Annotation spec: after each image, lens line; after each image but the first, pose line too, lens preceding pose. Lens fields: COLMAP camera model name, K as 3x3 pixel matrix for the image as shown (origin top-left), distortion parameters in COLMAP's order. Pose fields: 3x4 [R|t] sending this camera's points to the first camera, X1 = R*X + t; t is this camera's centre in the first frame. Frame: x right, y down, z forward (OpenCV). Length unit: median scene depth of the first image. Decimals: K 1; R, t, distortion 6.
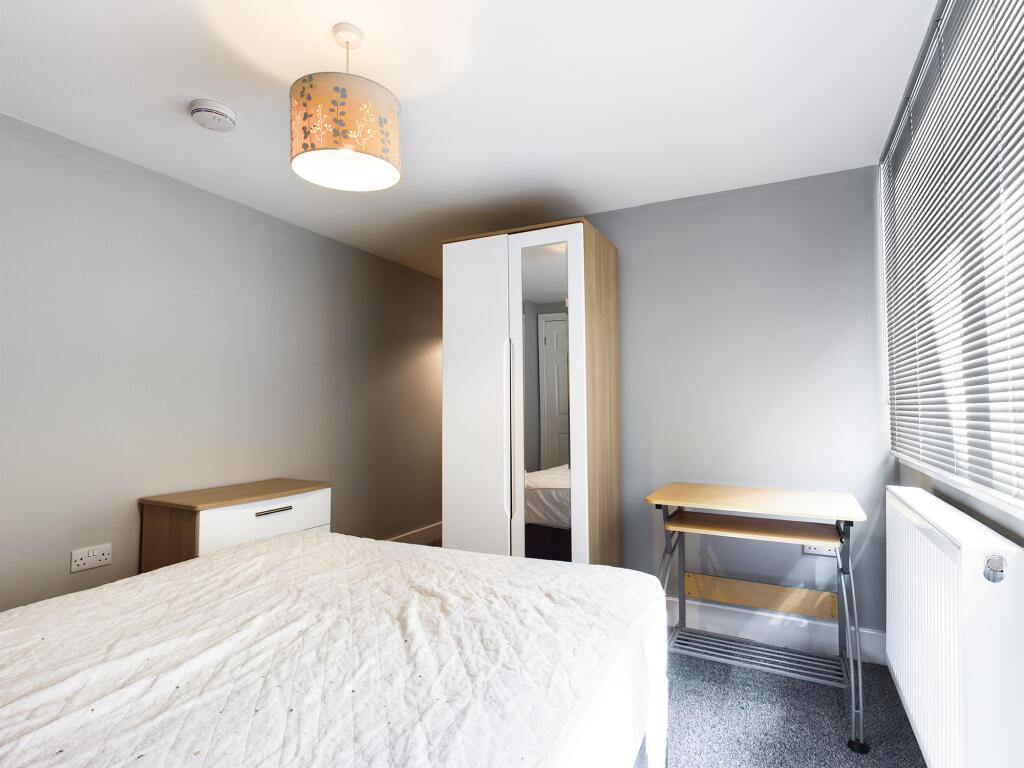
lens RADIAL K [[530.5, 0, 513.1], [0, 530.5, 387.6], [0, 0, 1]] dist [0.001540, 0.000153]
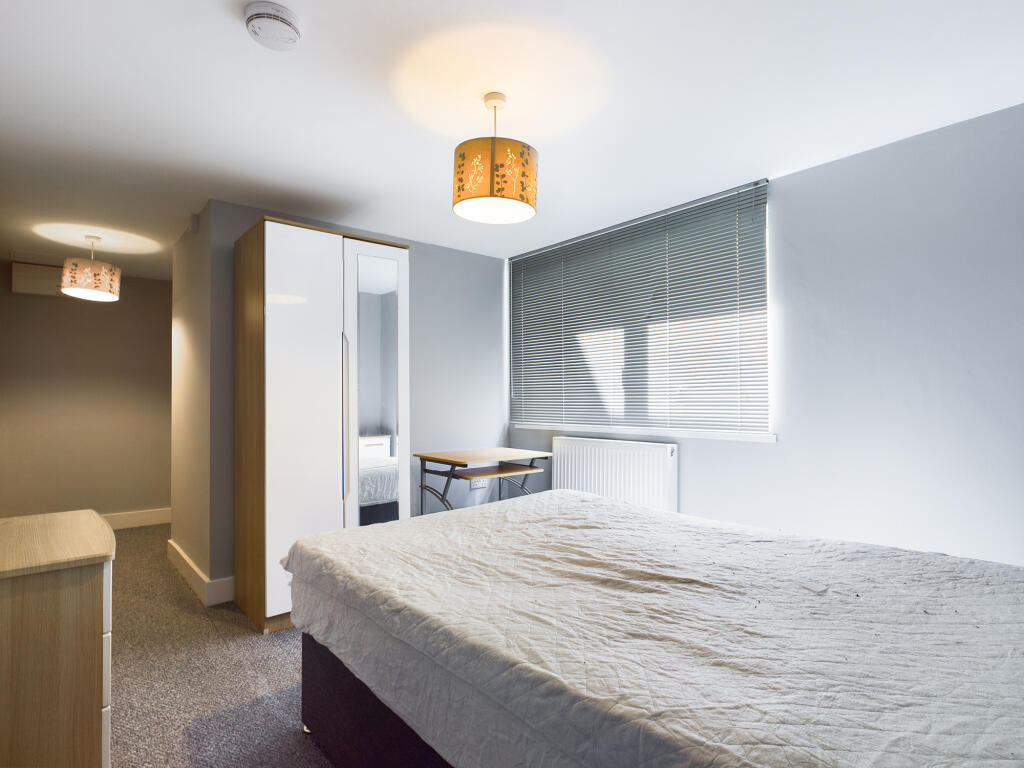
lens RADIAL K [[513.5, 0, 494.7], [0, 513.5, 387.7], [0, 0, 1]] dist [0.002393, 0.000195]
pose [[0.381472, 0.009629, 0.924330, -1.568680], [-0.028843, 0.999583, 0.001490, 0.010773], [-0.923930, -0.027229, 0.381591, 0.569813]]
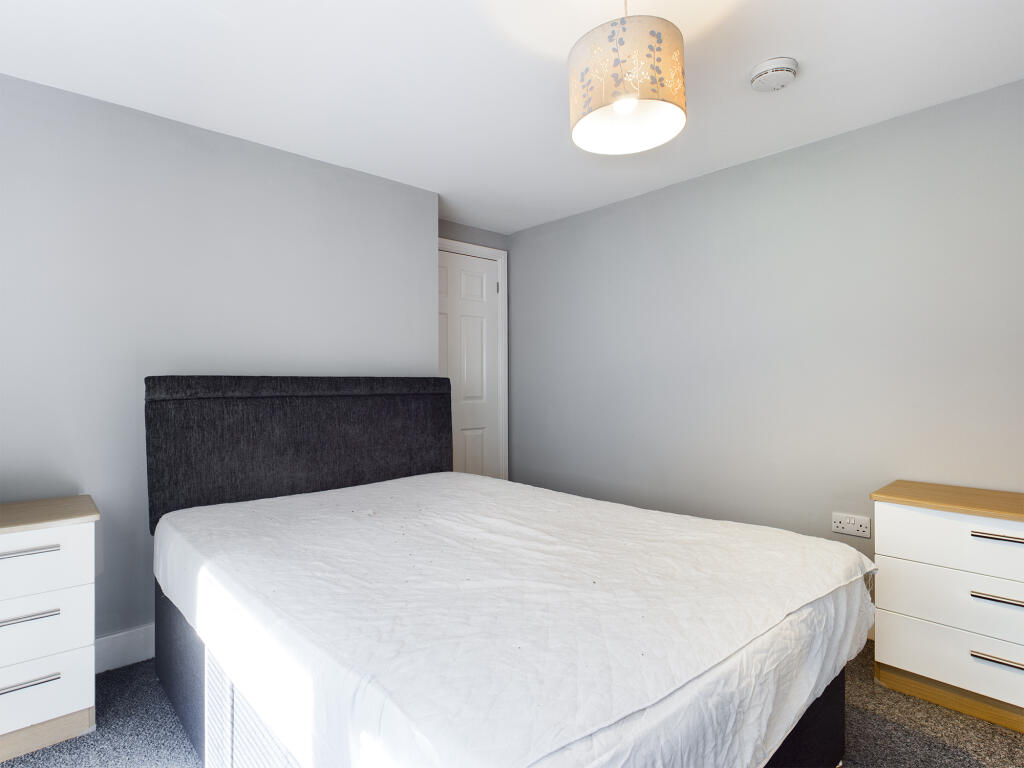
lens RADIAL K [[540.8, 0, 512.0], [0, 540.8, 384.0], [0, 0, 1]] dist [-0.000989, -0.000052]
pose [[-0.359354, -0.001193, -0.933201, 0.706462], [0.039333, 0.999091, -0.016423, 0.054403], [0.932372, -0.042608, -0.358980, 1.234606]]
